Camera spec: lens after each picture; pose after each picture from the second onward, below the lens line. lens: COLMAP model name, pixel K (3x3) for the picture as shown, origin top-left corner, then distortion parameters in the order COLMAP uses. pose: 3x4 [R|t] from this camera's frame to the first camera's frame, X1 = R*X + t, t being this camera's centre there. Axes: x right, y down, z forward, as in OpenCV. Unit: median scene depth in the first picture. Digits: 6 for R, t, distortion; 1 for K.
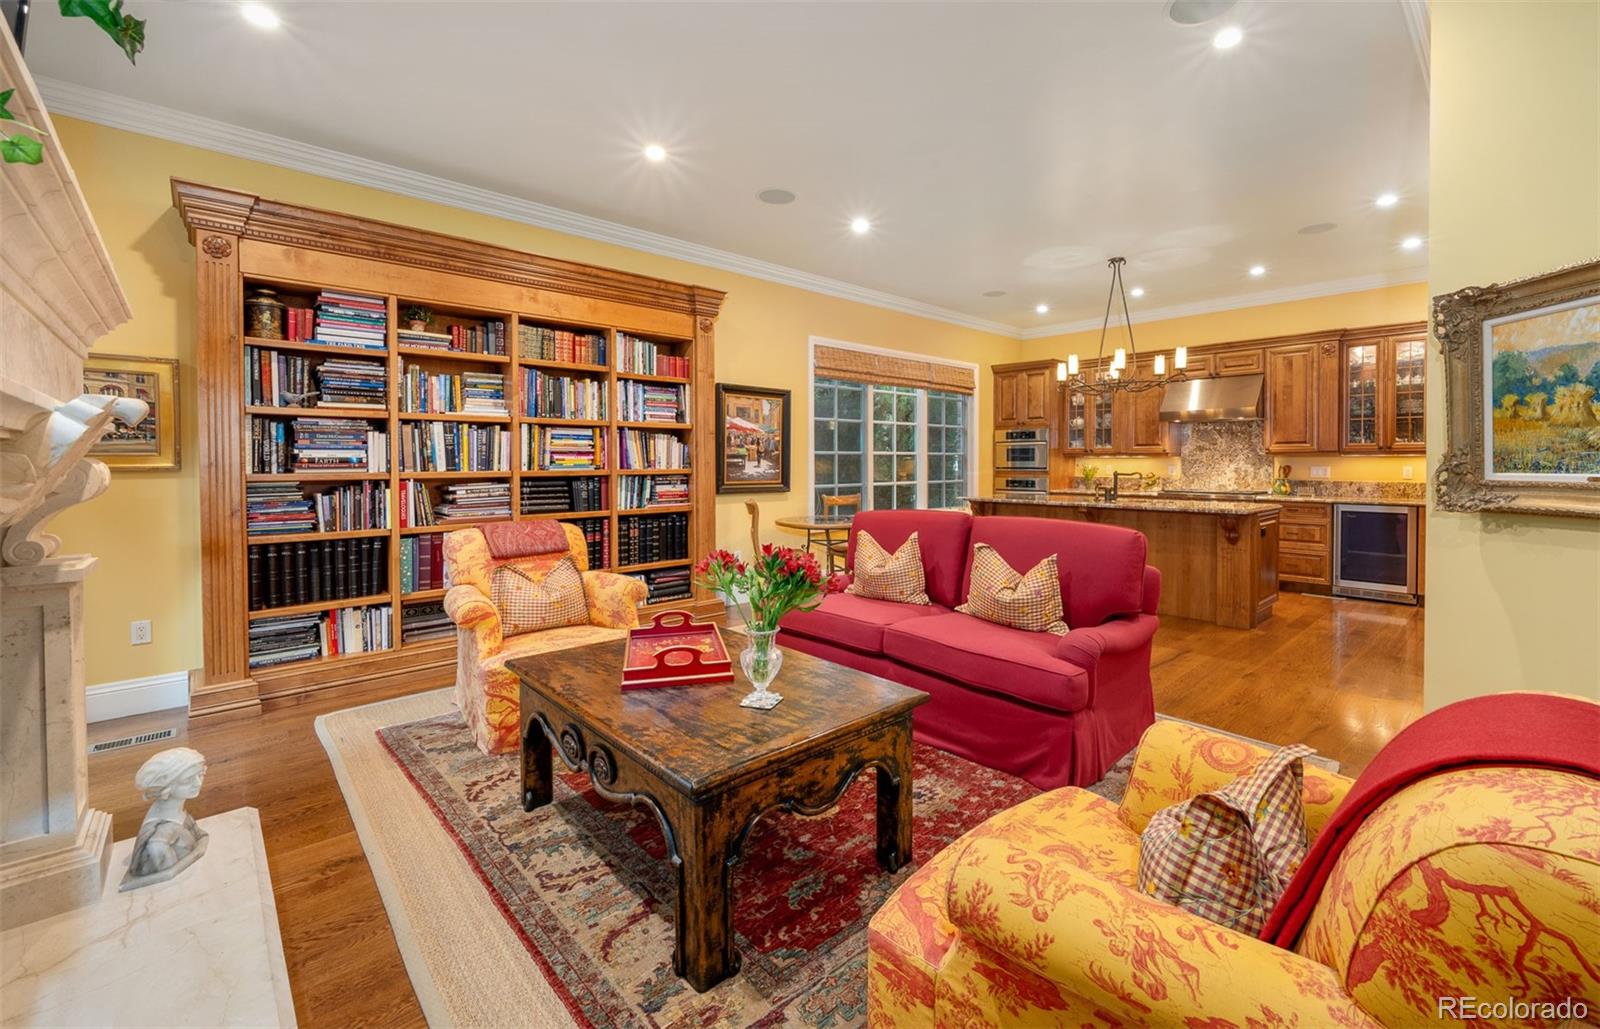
lens RADIAL K [[668.6, 0, 837.8], [0, 668.6, 472.1], [0, 0, 1]] dist [-0.001924, -0.000003]
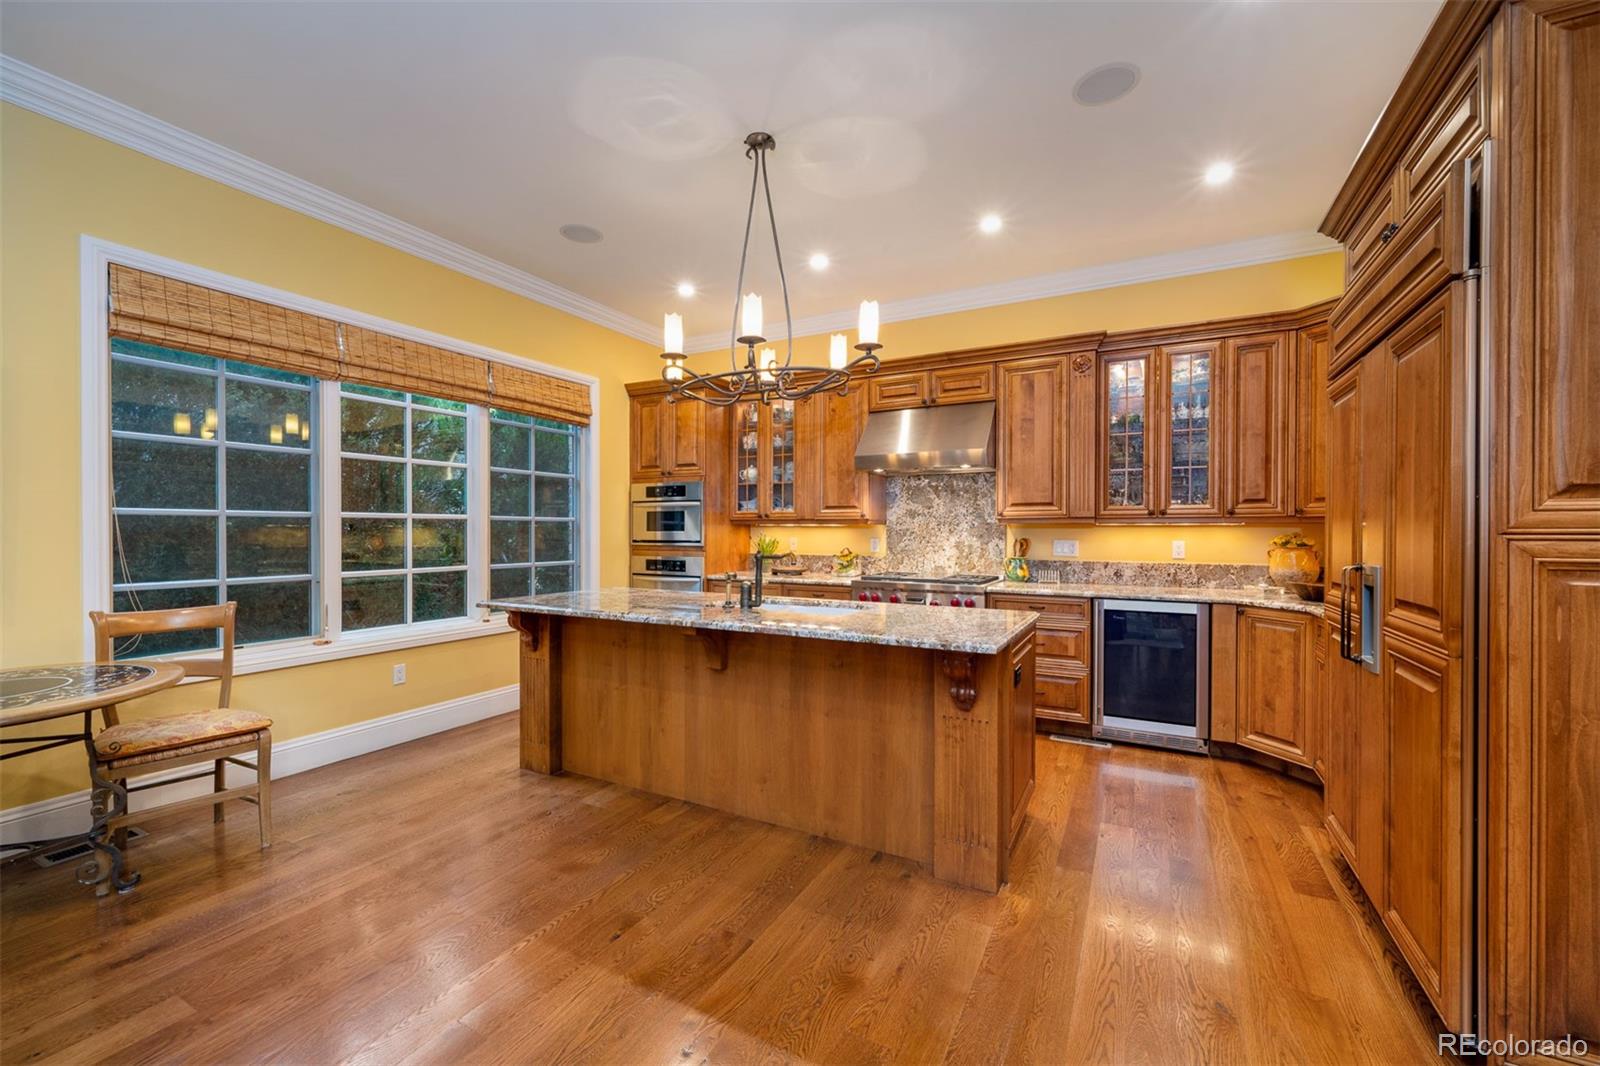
lens RADIAL K [[642.9, 0, 798.8], [0, 642.9, 534.0], [0, 0, 1]] dist [-0.001779, 0.000361]
pose [[0.951939, 0.001855, 0.306281, 0.237810], [0.001401, 0.999945, -0.010410, -0.007839], [-0.306284, 0.010338, 0.951884, 0.420638]]
